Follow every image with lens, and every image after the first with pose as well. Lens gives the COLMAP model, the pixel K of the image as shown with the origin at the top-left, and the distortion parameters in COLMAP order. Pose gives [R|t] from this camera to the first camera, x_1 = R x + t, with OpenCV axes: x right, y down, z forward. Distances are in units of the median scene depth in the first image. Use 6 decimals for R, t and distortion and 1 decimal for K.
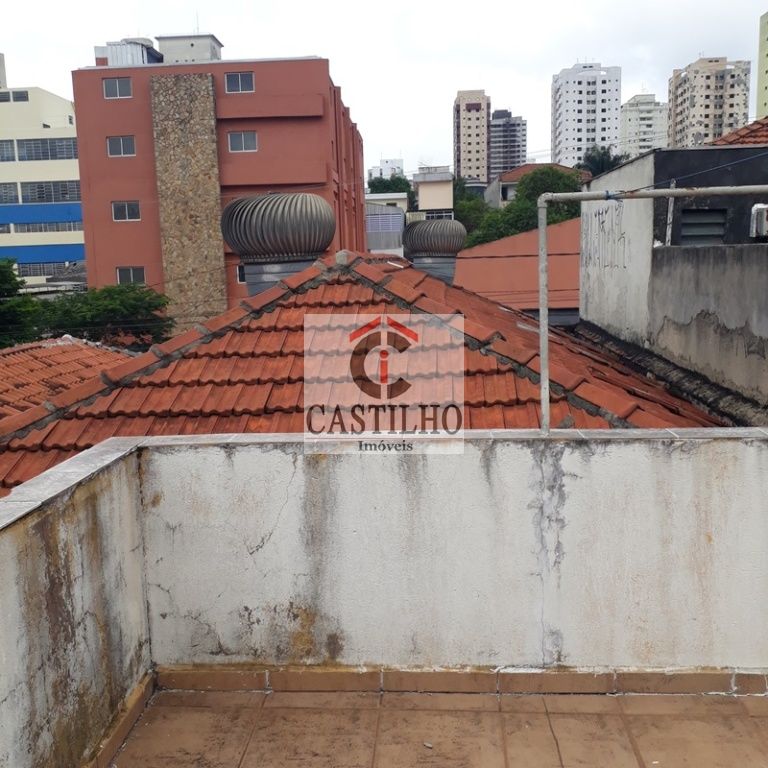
lens RADIAL K [[832.4, 0, 385.7], [0, 832.4, 383.4], [0, 0, 1]] dist [0.007412, 0.000000]
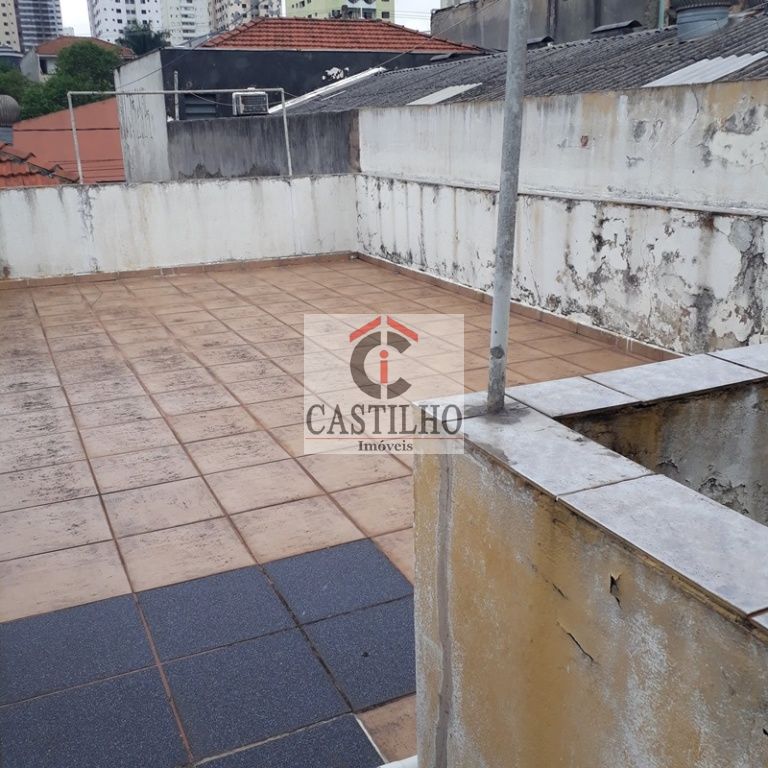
lens RADIAL K [[832.4, 0, 384.3], [0, 832.4, 380.5], [0, 0, 1]] dist [0.007412, 0.000000]
pose [[0.874824, -0.130292, 0.466591, -0.056087], [0.067218, 0.986484, 0.149438, 0.066829], [-0.479755, -0.099368, 0.871758, -0.360756]]
